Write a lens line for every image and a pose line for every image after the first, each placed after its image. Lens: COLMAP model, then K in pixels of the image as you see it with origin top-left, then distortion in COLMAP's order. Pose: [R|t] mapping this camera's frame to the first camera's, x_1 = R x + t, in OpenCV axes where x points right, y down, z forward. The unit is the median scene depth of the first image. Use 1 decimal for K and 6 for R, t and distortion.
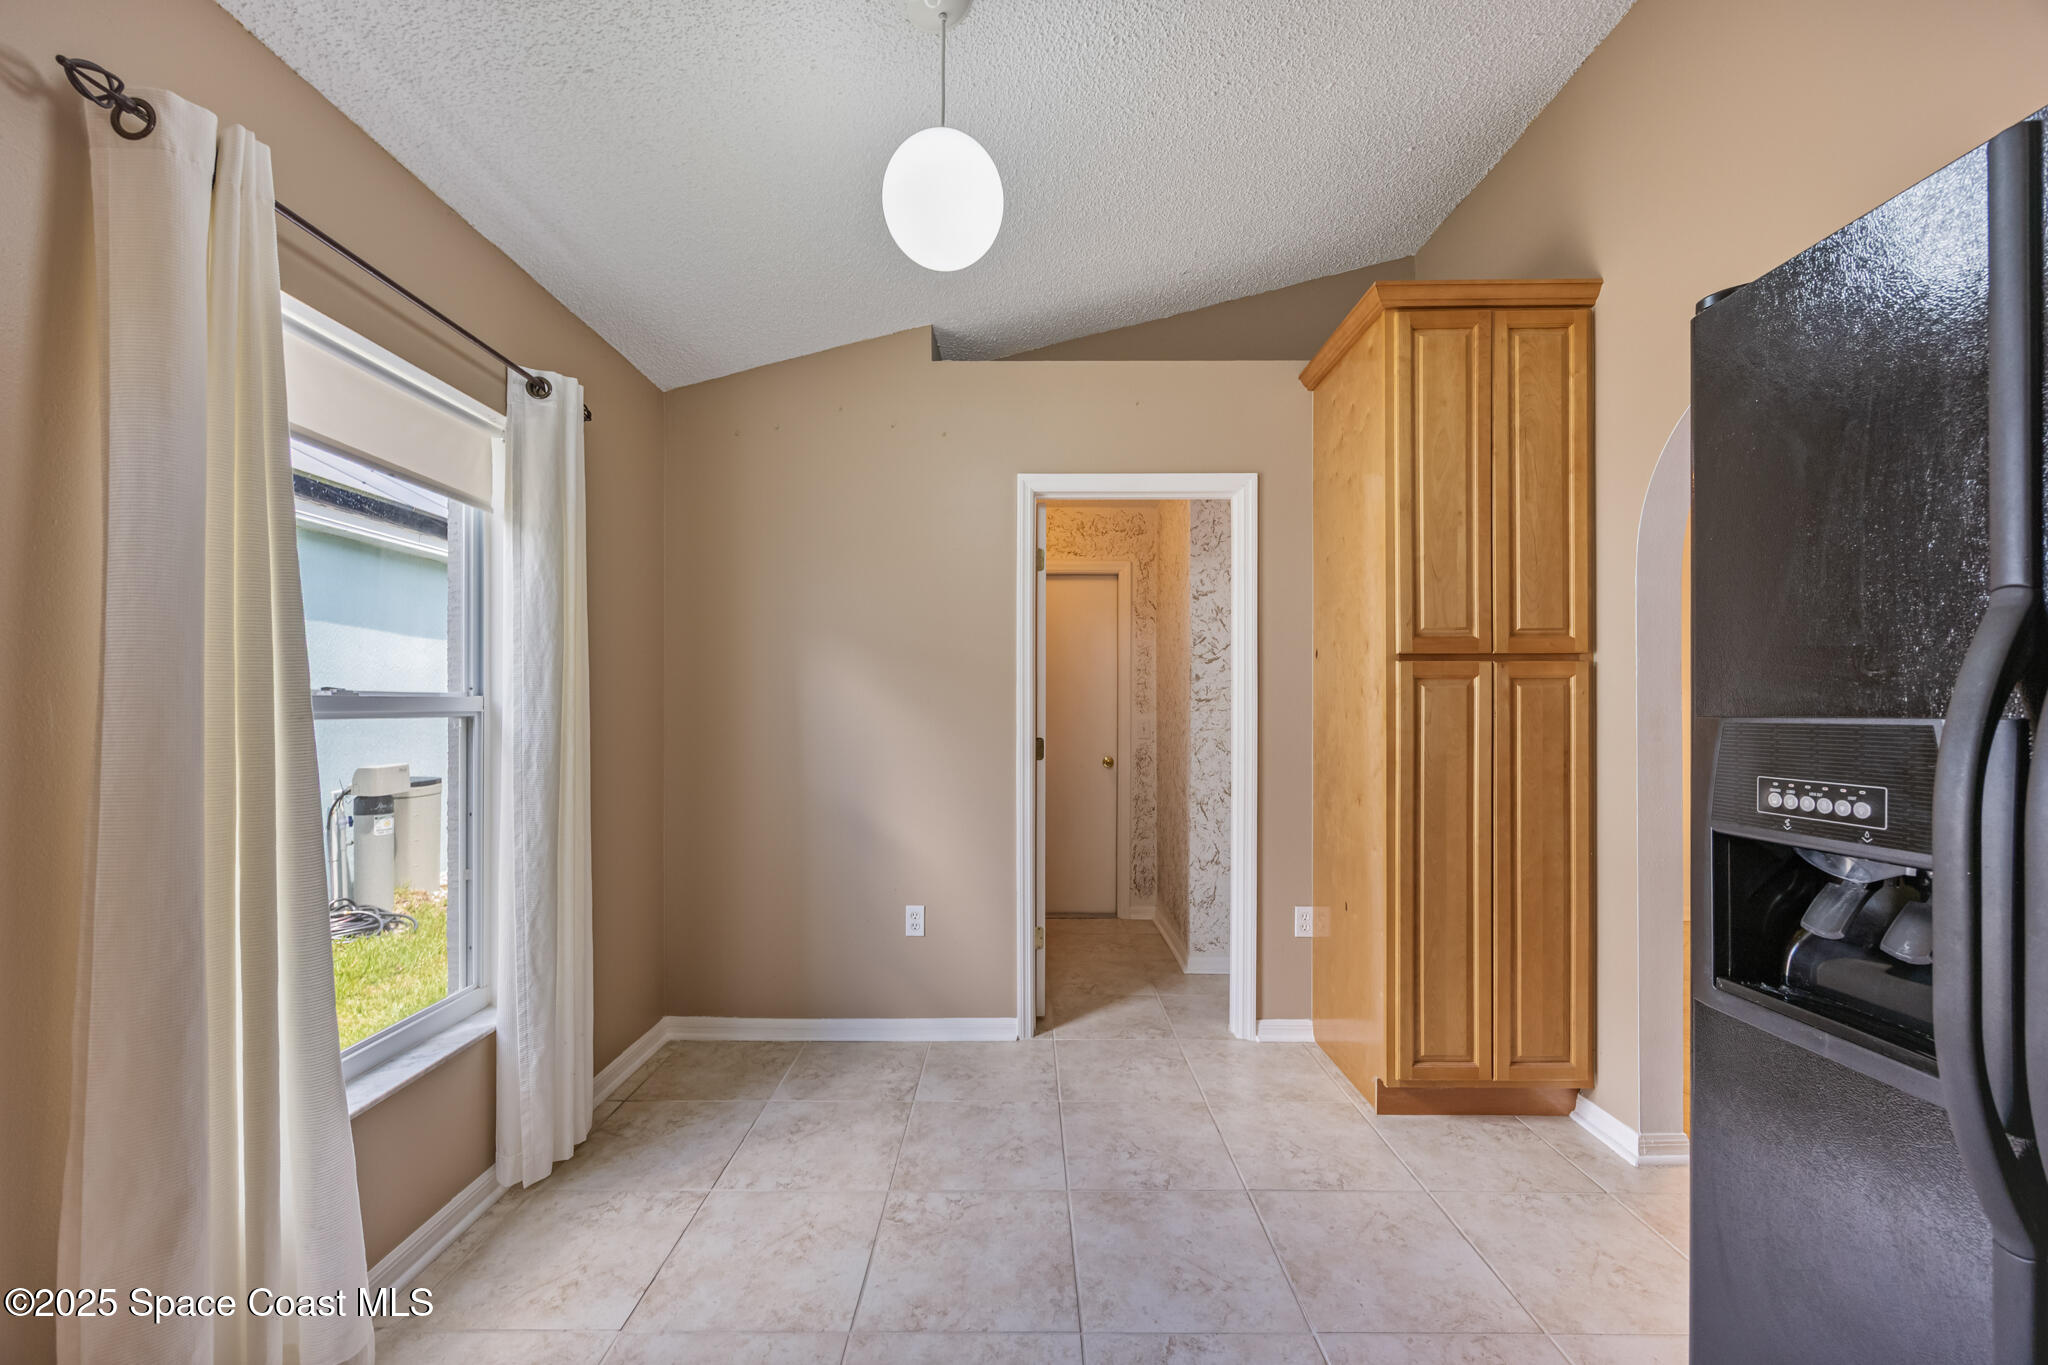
lens RADIAL K [[795.0, 0, 1007.0], [0, 795.0, 708.6], [0, 0, 1]] dist [0.000306, -0.000100]
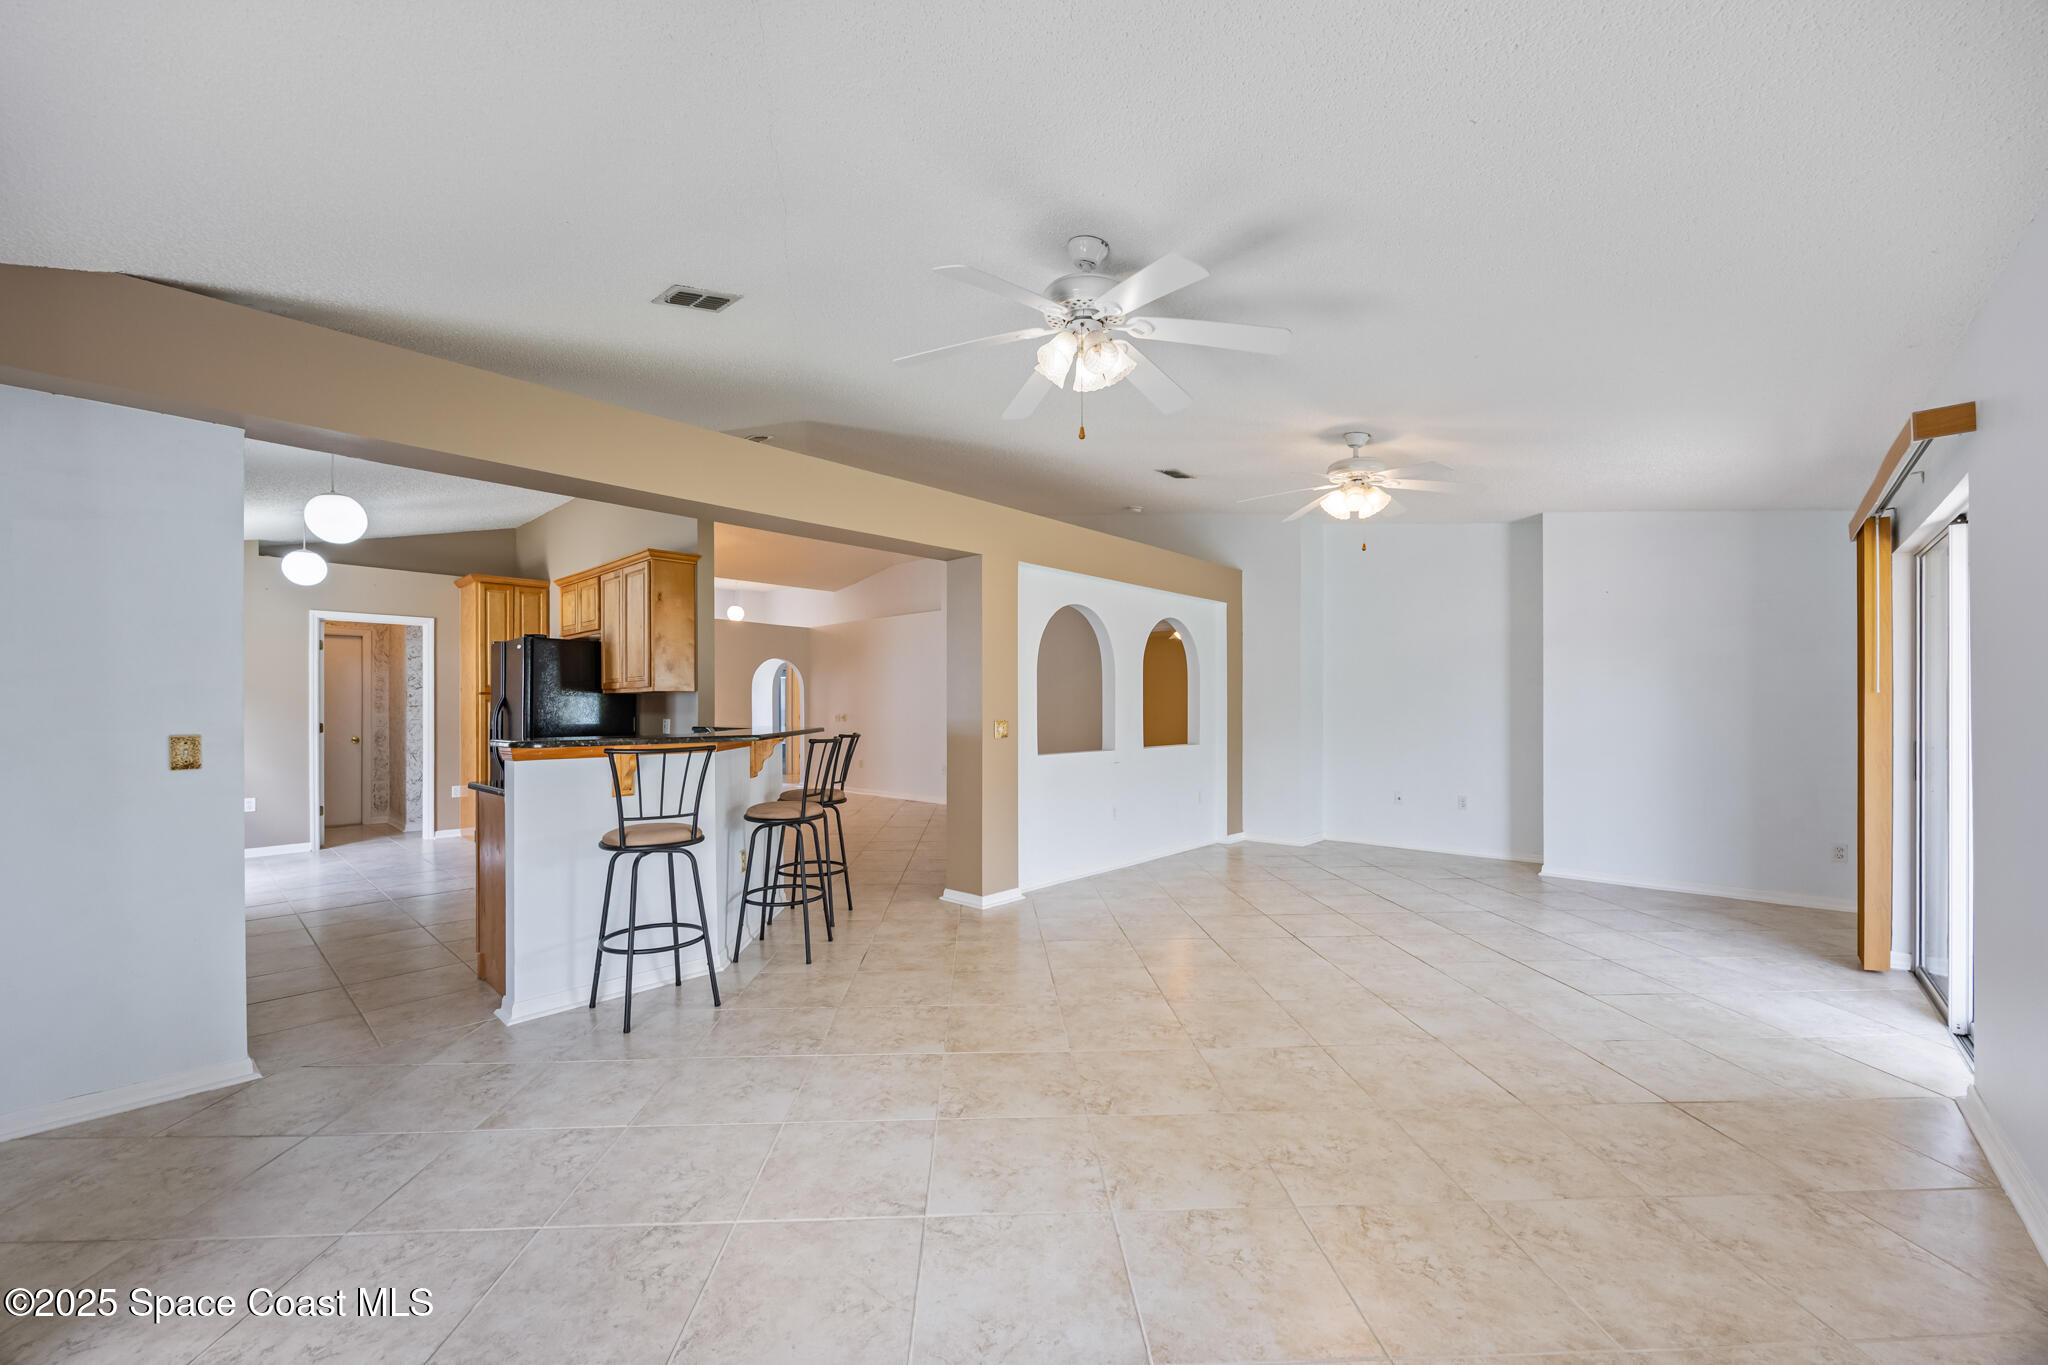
lens RADIAL K [[795.0, 0, 1016.8], [0, 795.0, 707.5], [0, 0, 1]] dist [0.000306, -0.000100]
pose [[0.669185, -0.001605, 0.743094, -0.333199], [0.004009, 0.999991, -0.001450, 0.002973], [-0.743085, 0.003949, 0.669185, -2.107053]]
